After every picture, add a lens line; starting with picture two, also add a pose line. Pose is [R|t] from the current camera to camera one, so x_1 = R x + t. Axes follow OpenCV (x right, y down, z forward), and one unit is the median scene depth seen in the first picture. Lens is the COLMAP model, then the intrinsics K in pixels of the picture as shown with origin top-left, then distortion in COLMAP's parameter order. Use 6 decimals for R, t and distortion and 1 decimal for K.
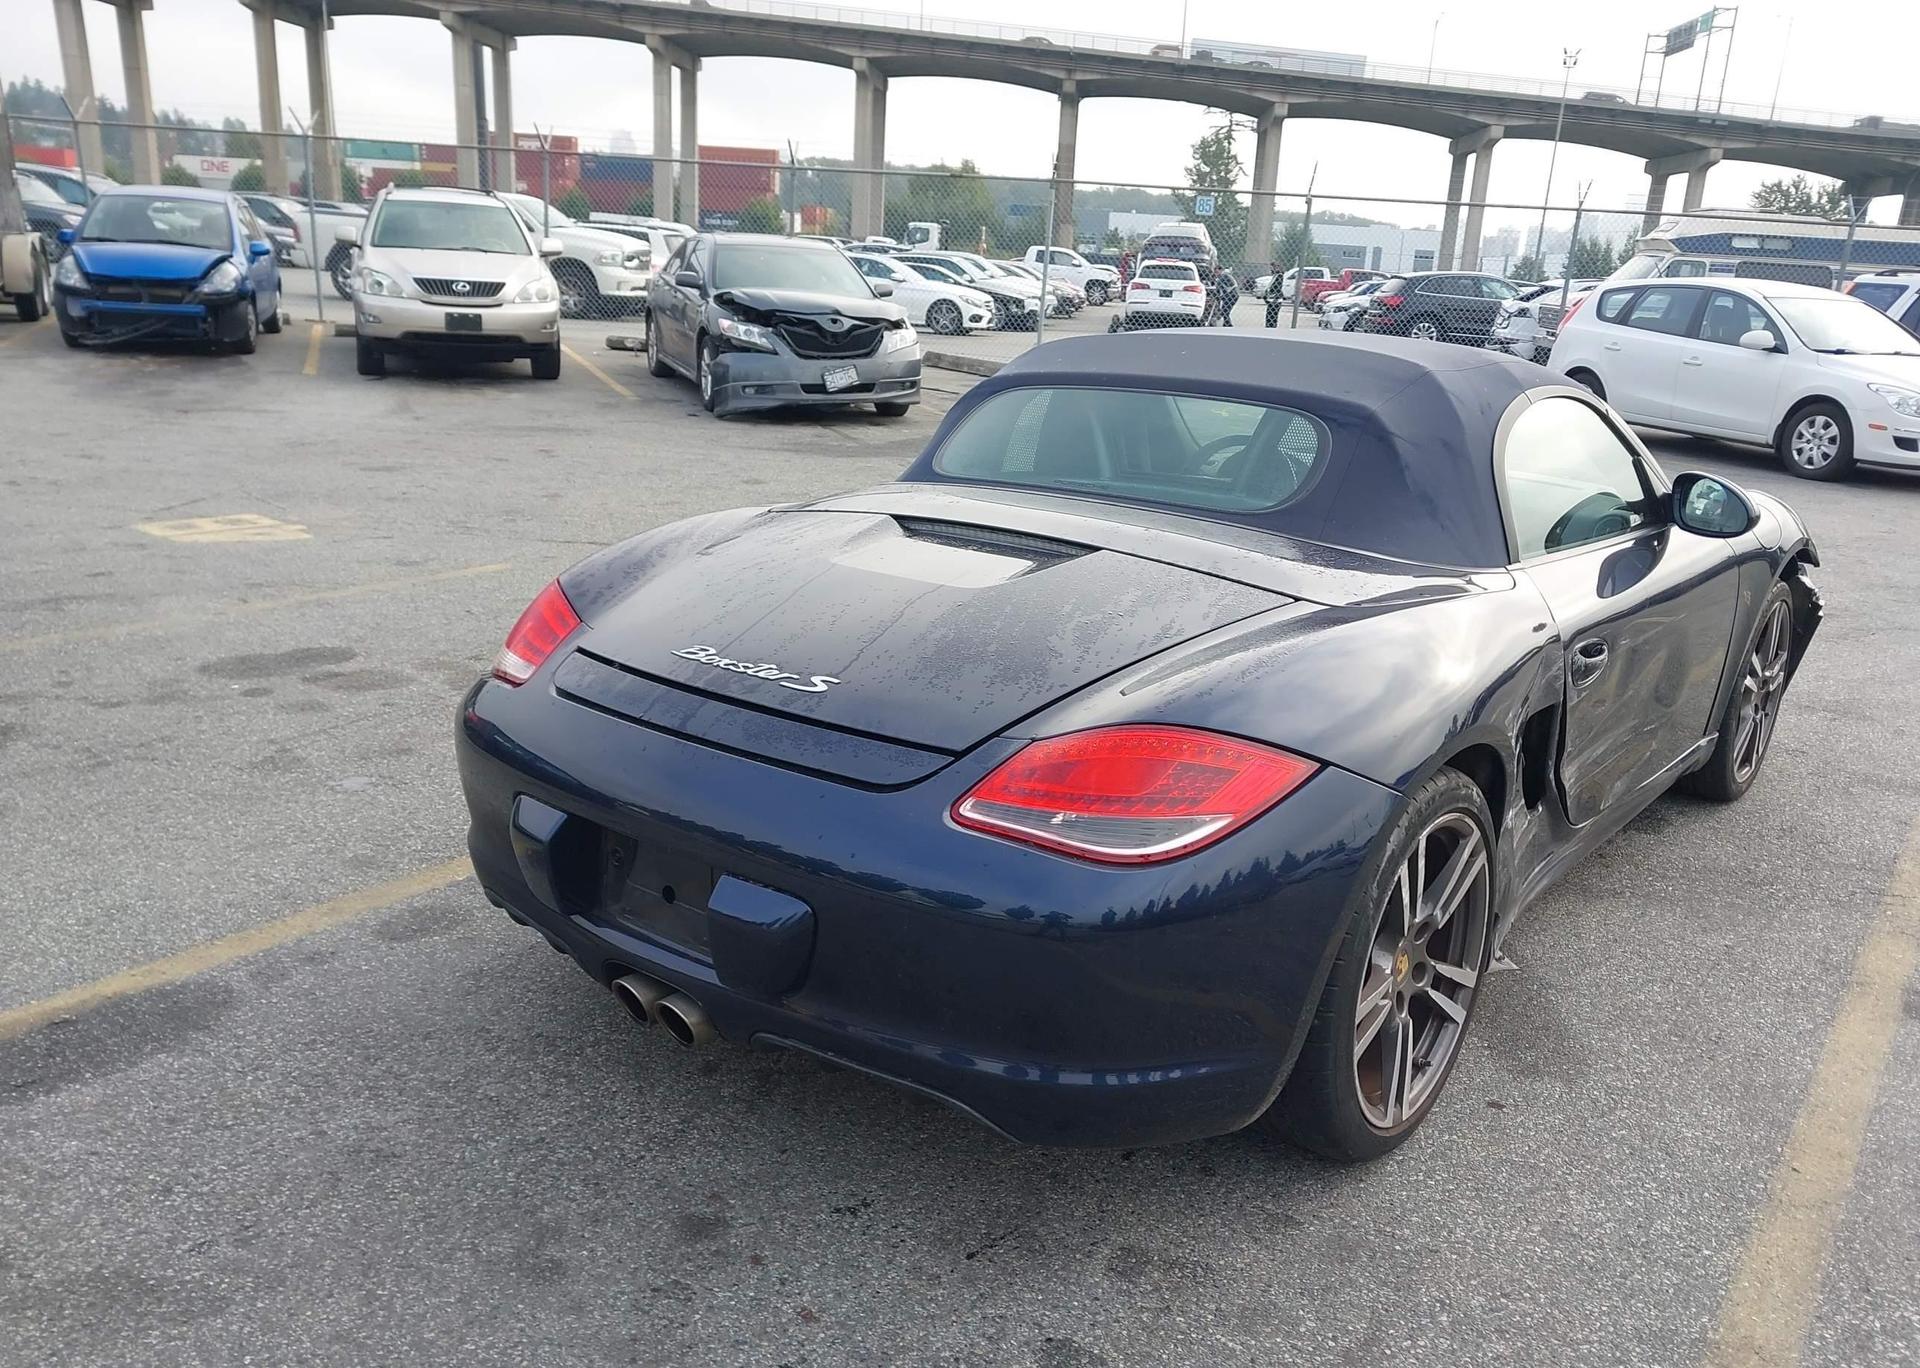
lens RADIAL K [[1513.5, 0, 960.0], [0, 1513.5, 684.0], [0, 0, 1]] dist [0.004511, 0.010979]
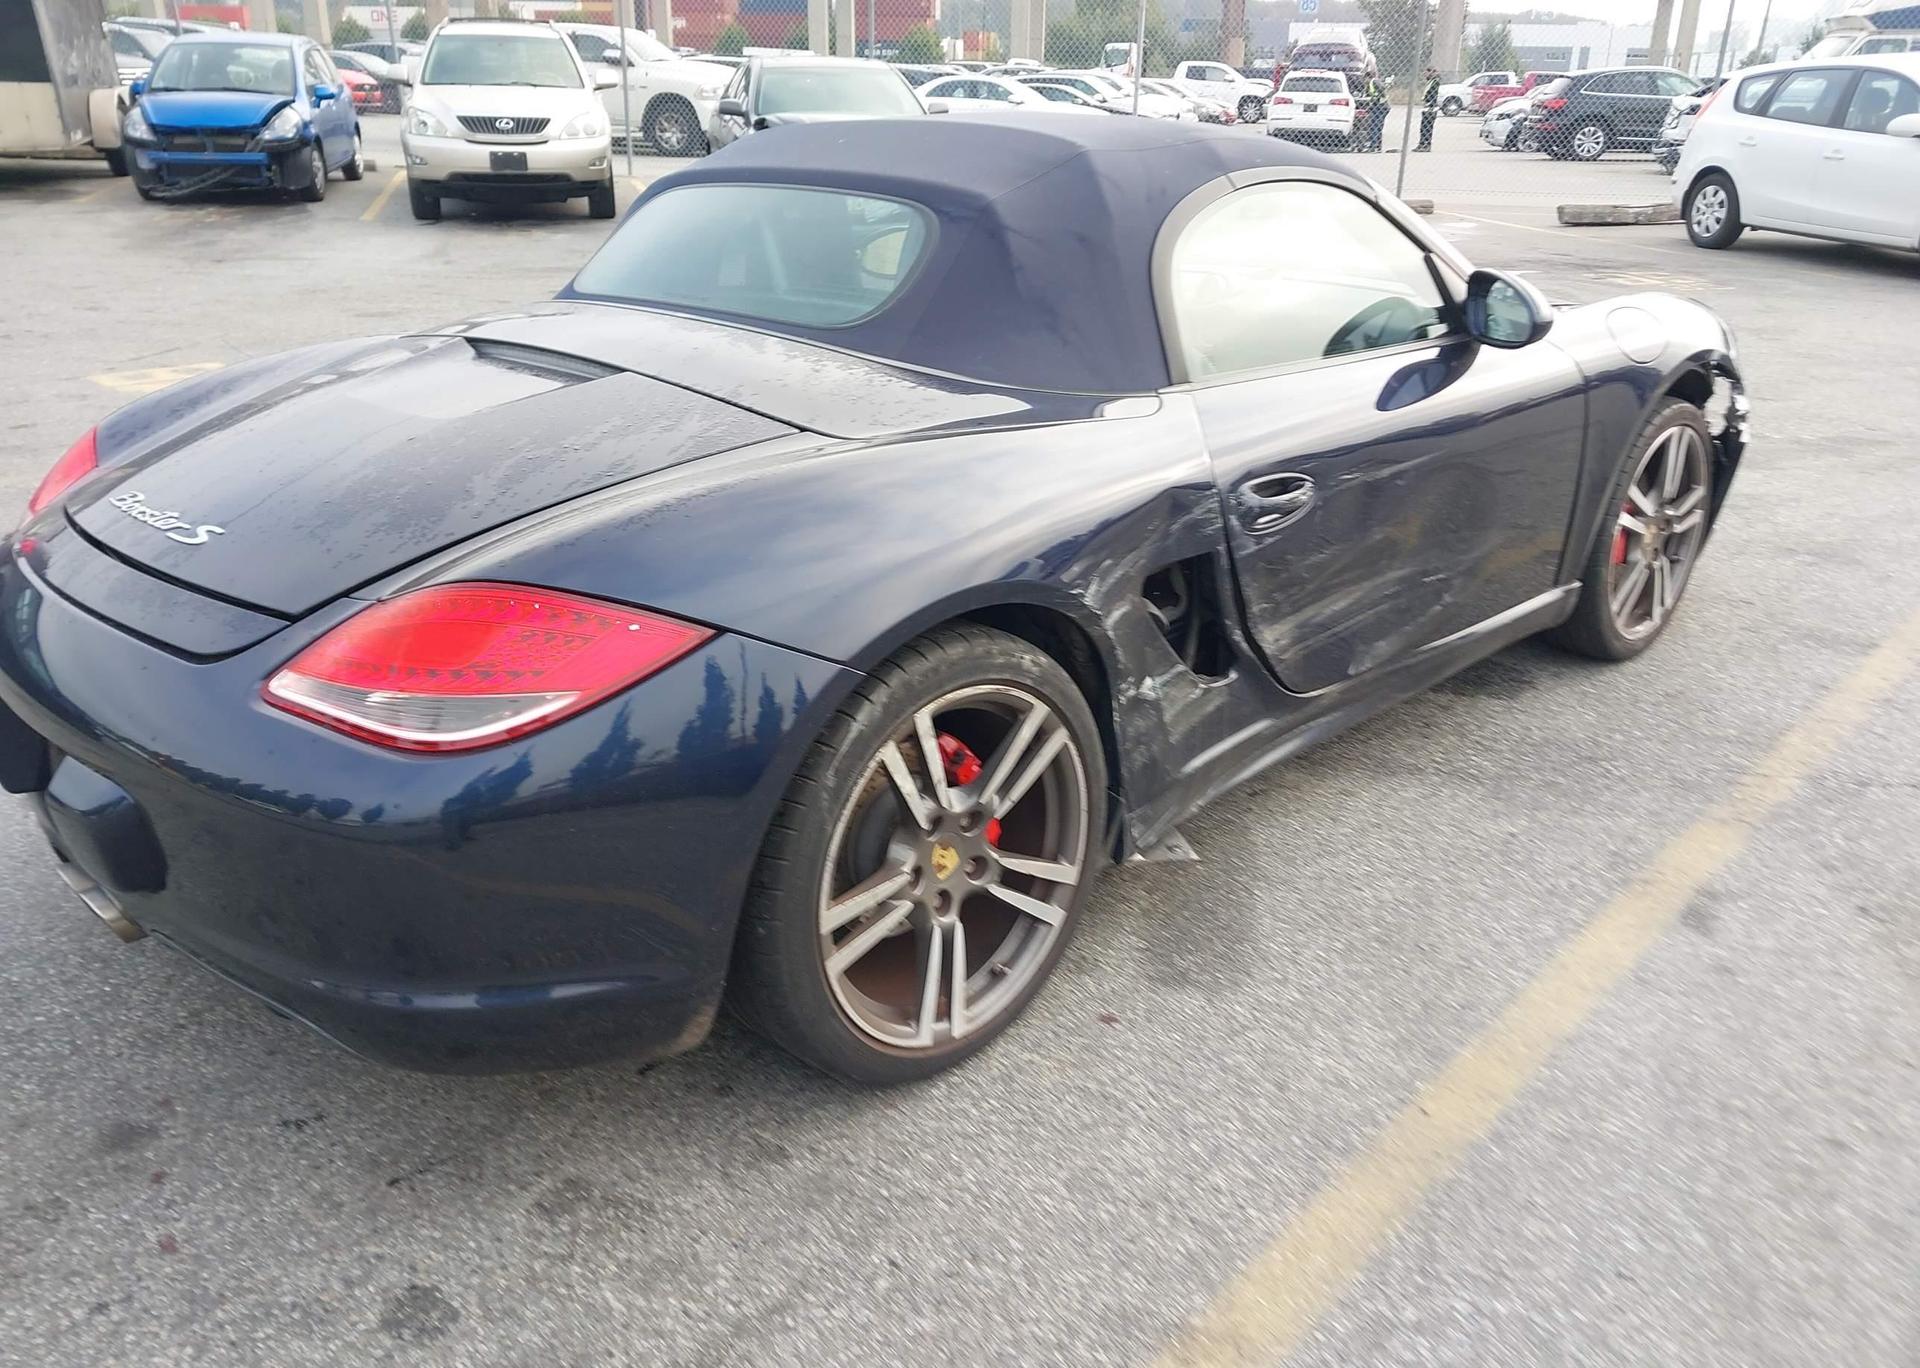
lens RADIAL K [[1518.8, 0, 990.3], [0, 1518.8, 661.2], [0, 0, 1]] dist [0.021026, -0.013929]
pose [[0.993194, 0.002249, -0.116450, 0.093590], [0.007796, 0.996288, 0.085730, 0.000093], [0.116210, -0.086055, 0.989490, 0.037616]]
